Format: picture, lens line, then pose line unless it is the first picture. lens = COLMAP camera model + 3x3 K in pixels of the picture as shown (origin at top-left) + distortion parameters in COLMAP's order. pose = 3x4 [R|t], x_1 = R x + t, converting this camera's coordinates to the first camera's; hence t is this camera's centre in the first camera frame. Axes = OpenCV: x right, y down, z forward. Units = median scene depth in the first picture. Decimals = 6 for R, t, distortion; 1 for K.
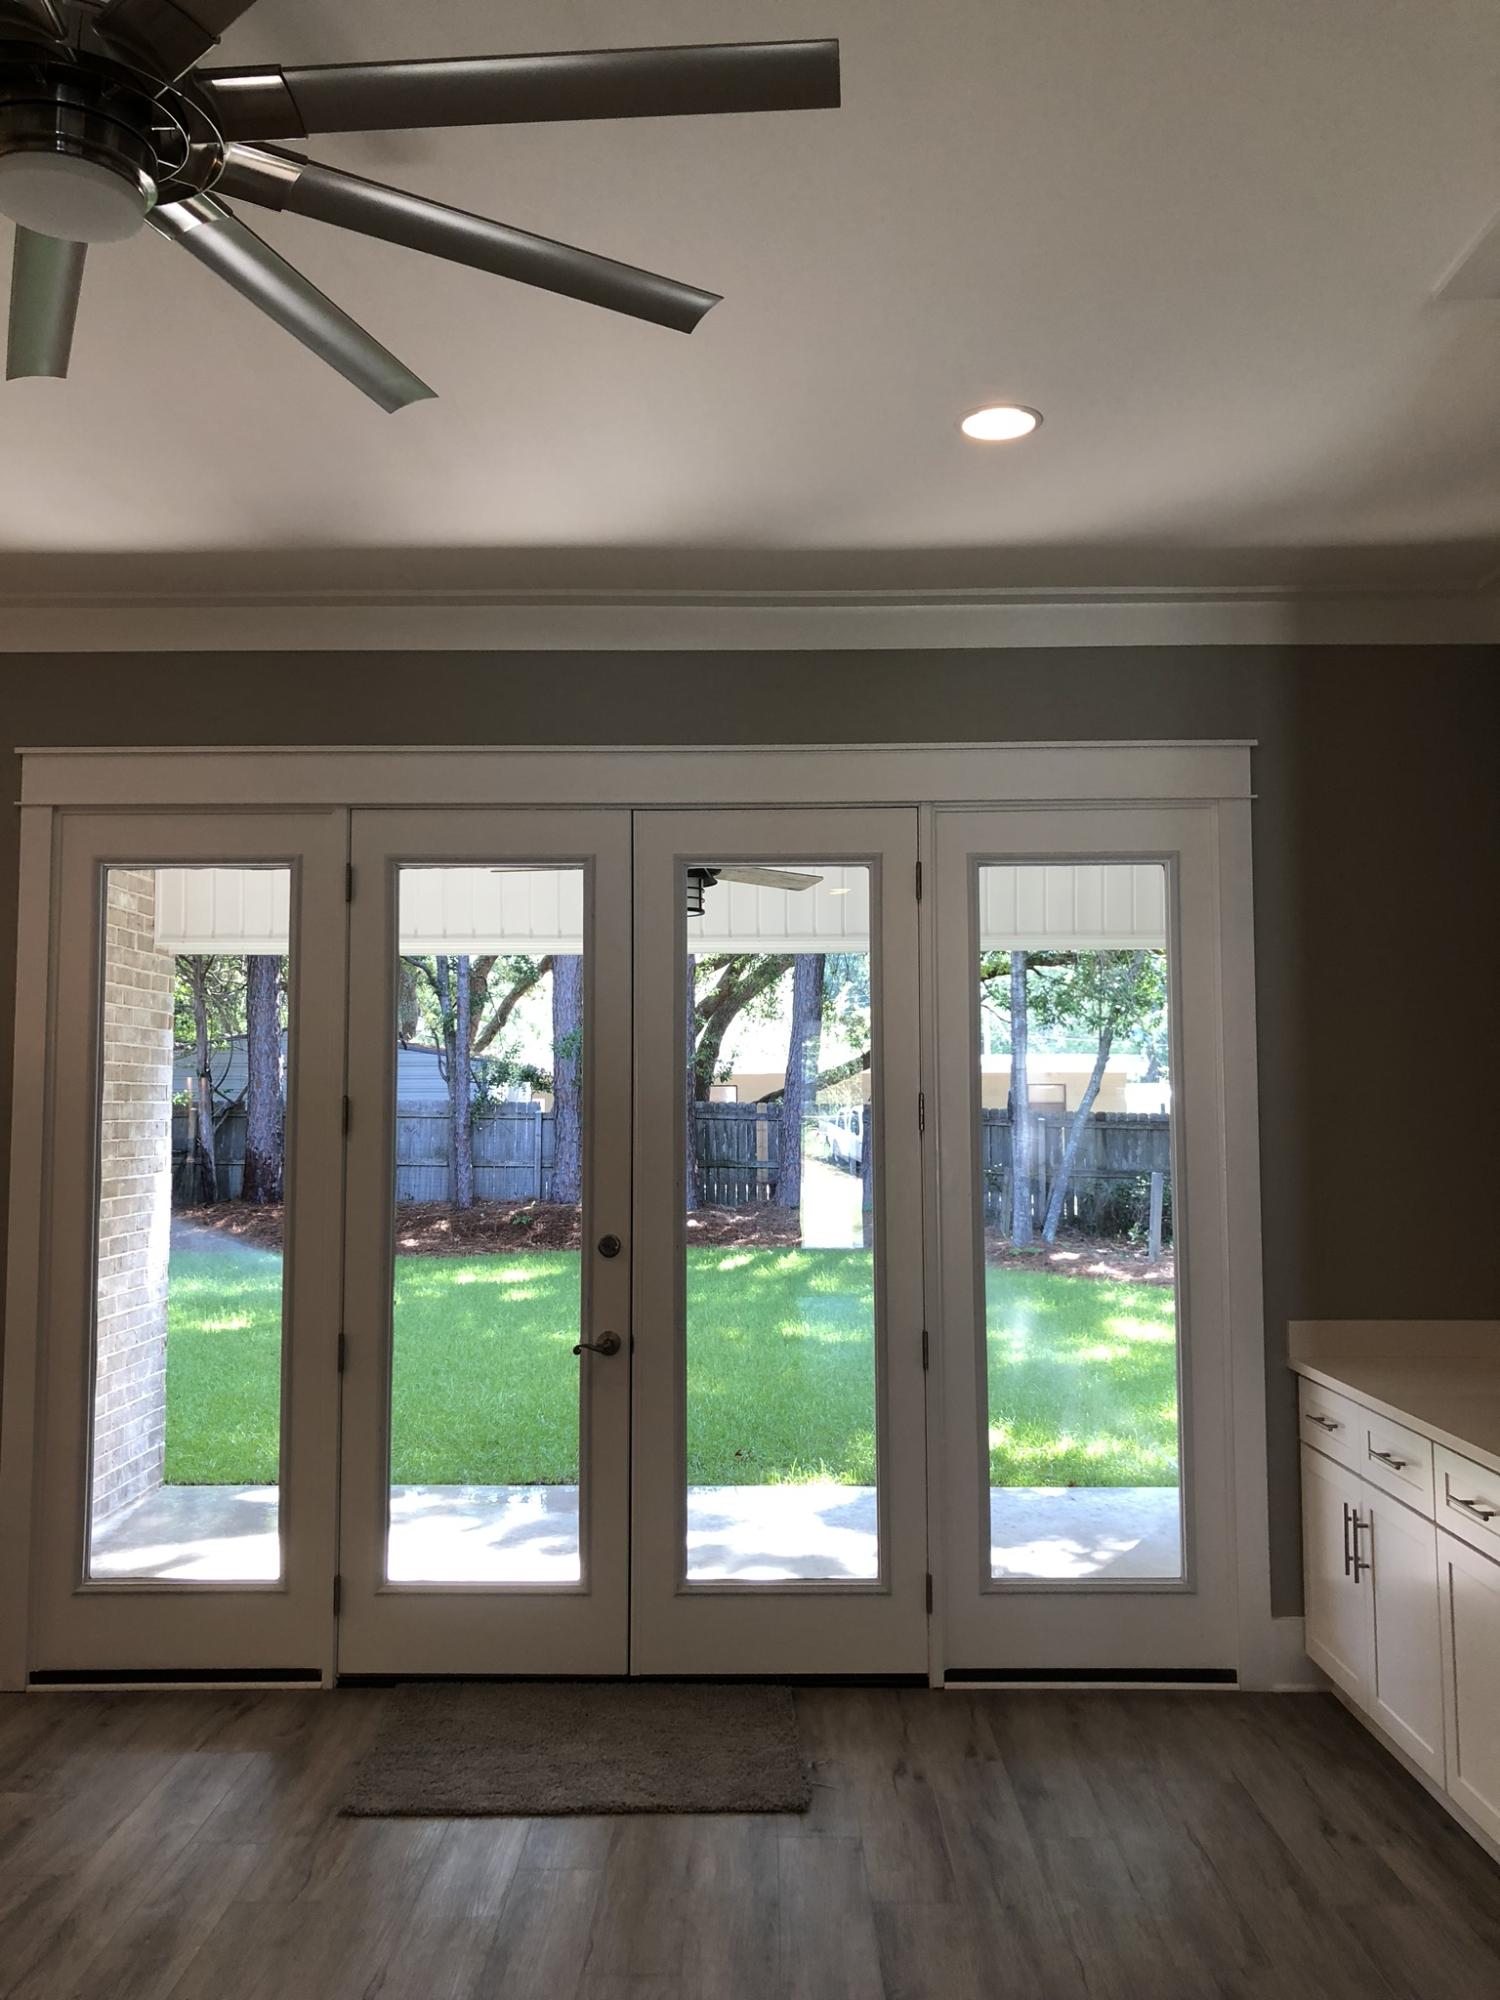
lens RADIAL K [[1631.2, 0, 750.1], [0, 1631.2, 987.6], [0, 0, 1]] dist [0.047306, -0.044287]
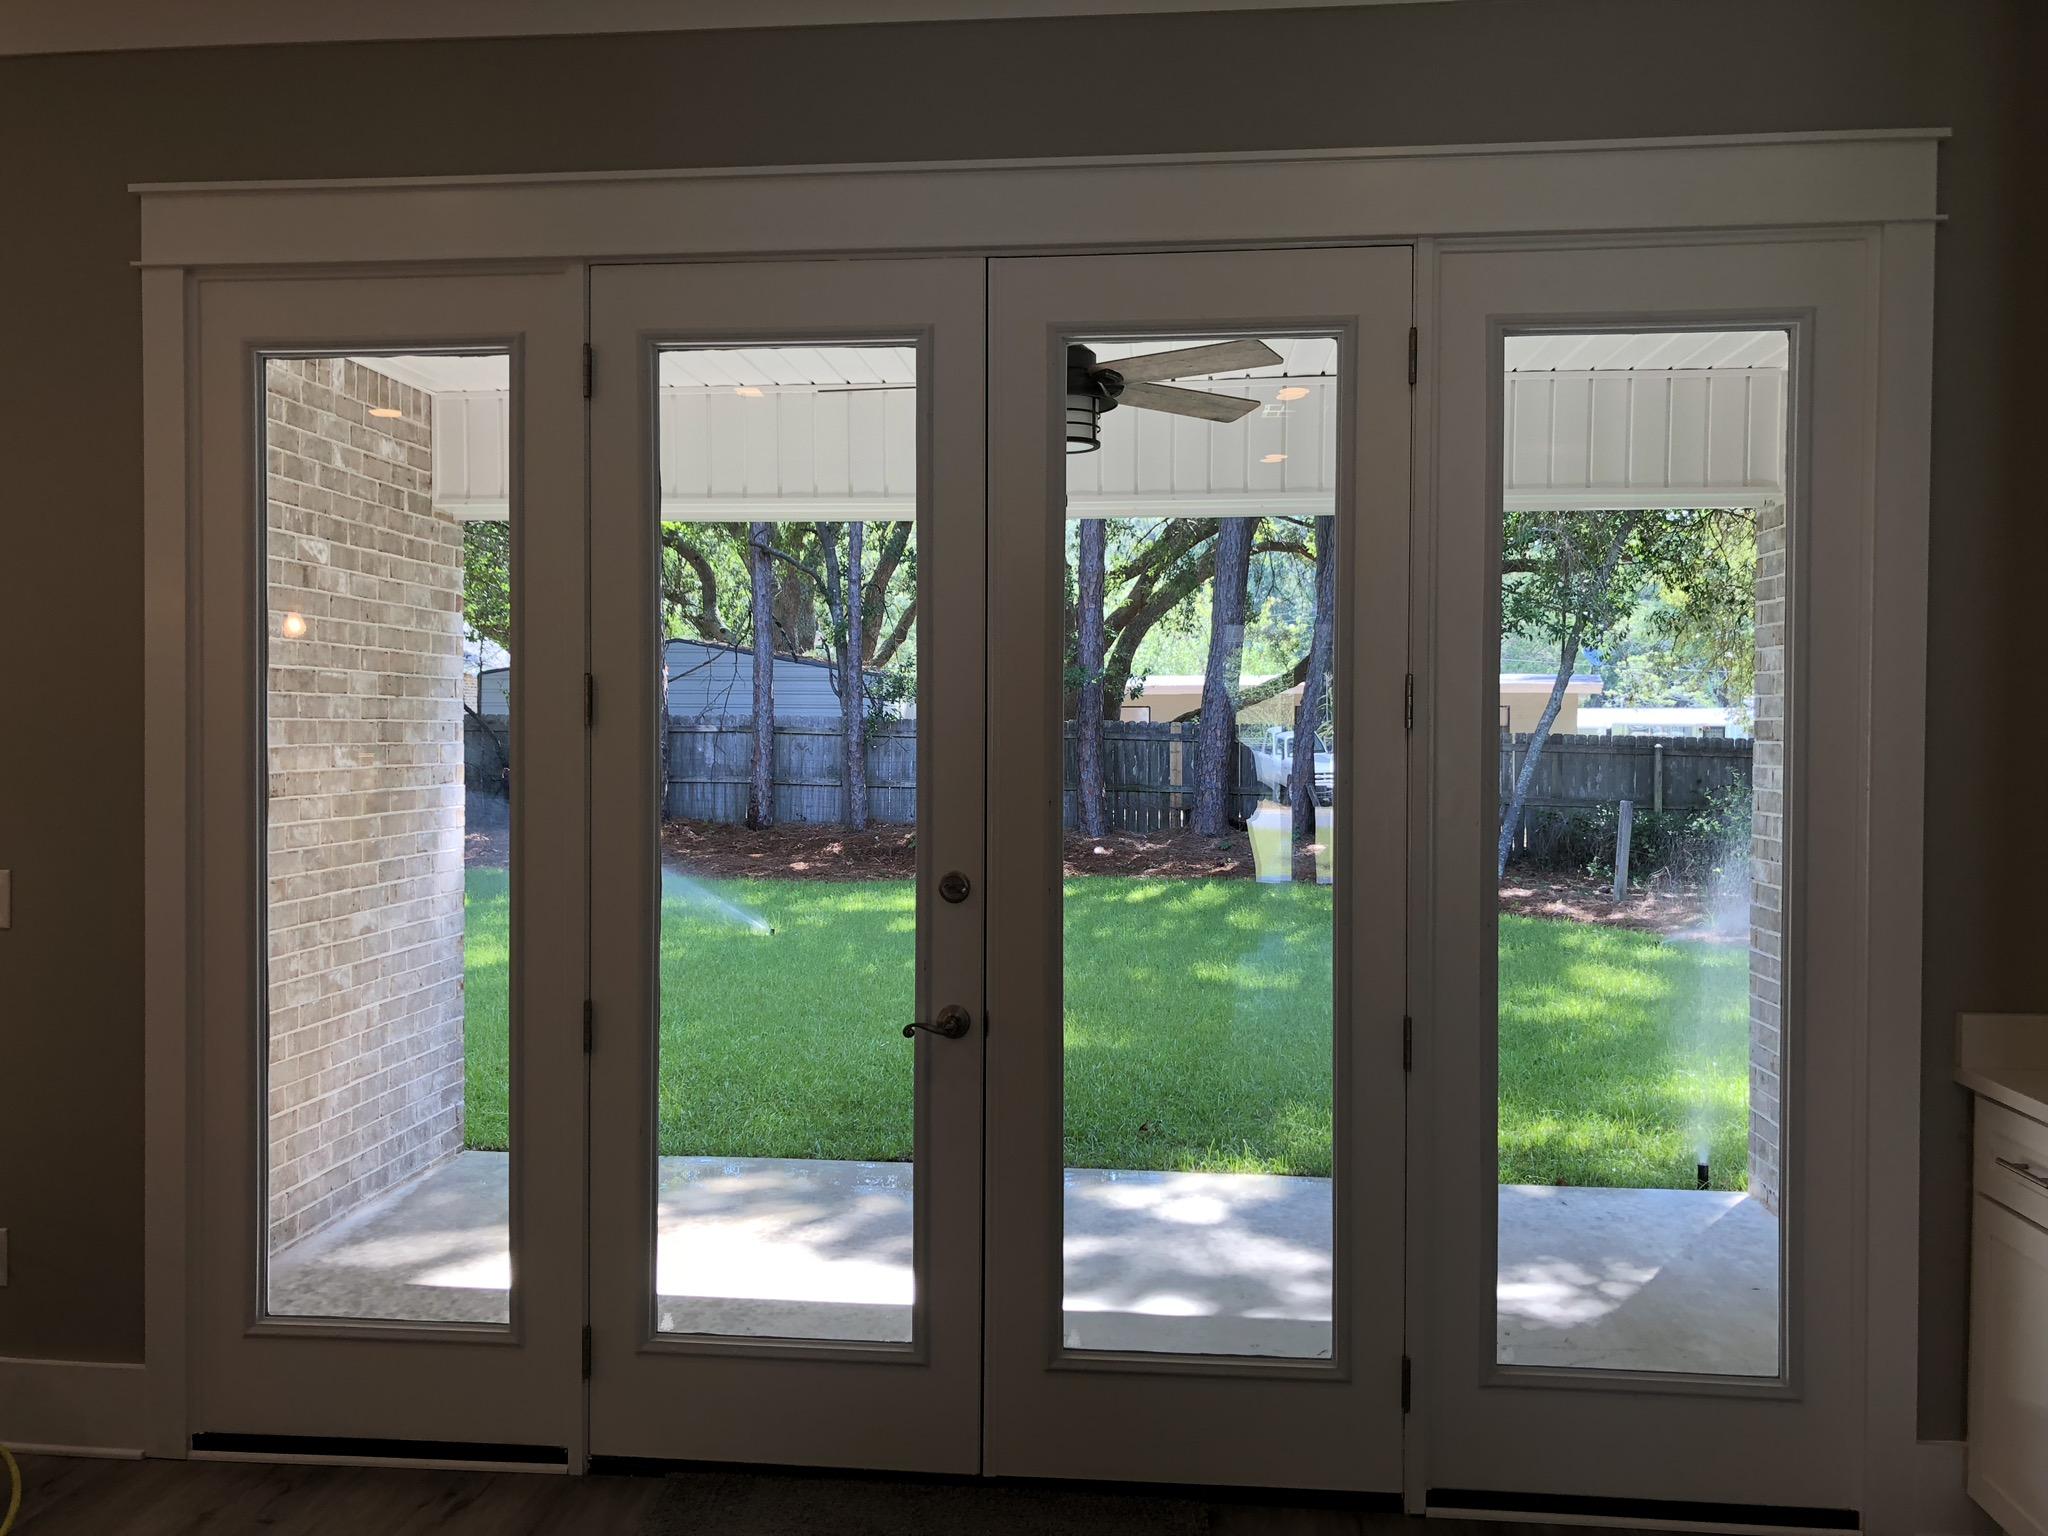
lens RADIAL K [[1670.3, 0, 1024.2], [0, 1670.3, 759.5], [0, 0, 1]] dist [0.047306, -0.044287]
pose [[0.996451, 0.008911, -0.083700, 0.002901], [-0.001360, 0.995955, 0.089847, 0.029093], [0.084162, -0.089414, 0.992432, 0.223379]]
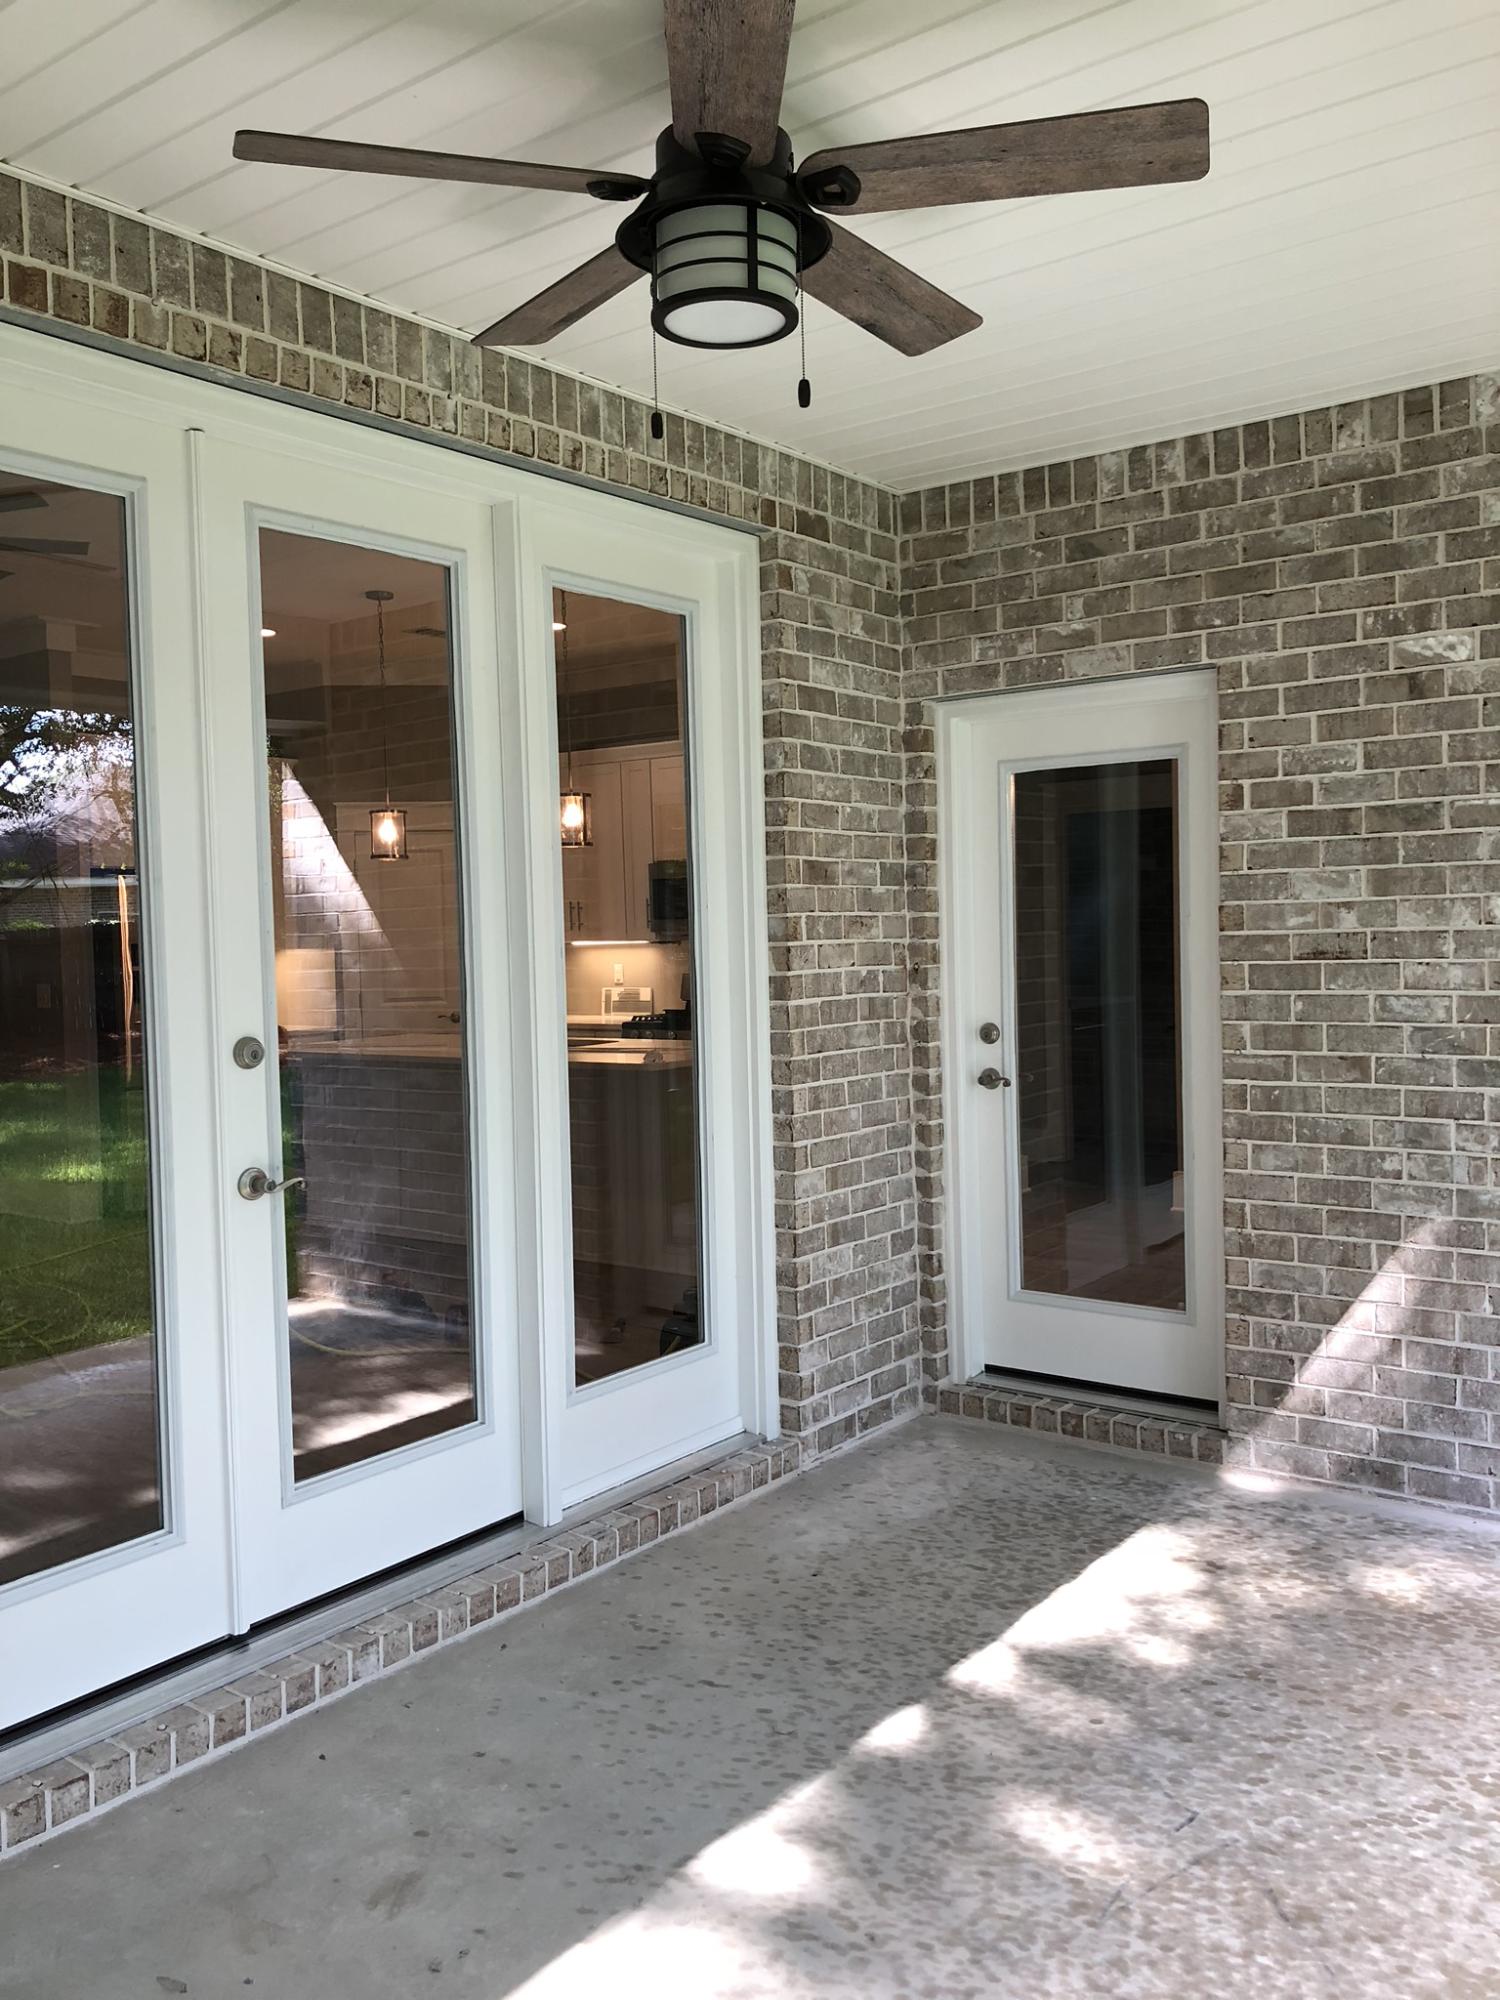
lens RADIAL K [[1631.2, 0, 751.1], [0, 1631.2, 998.6], [0, 0, 1]] dist [0.047306, -0.044287]
pose [[-0.581289, 0.052312, -0.812014, 0.306630], [0.085327, 0.996348, 0.003106, 0.125847], [0.809211, -0.067481, -0.583630, 1.331634]]
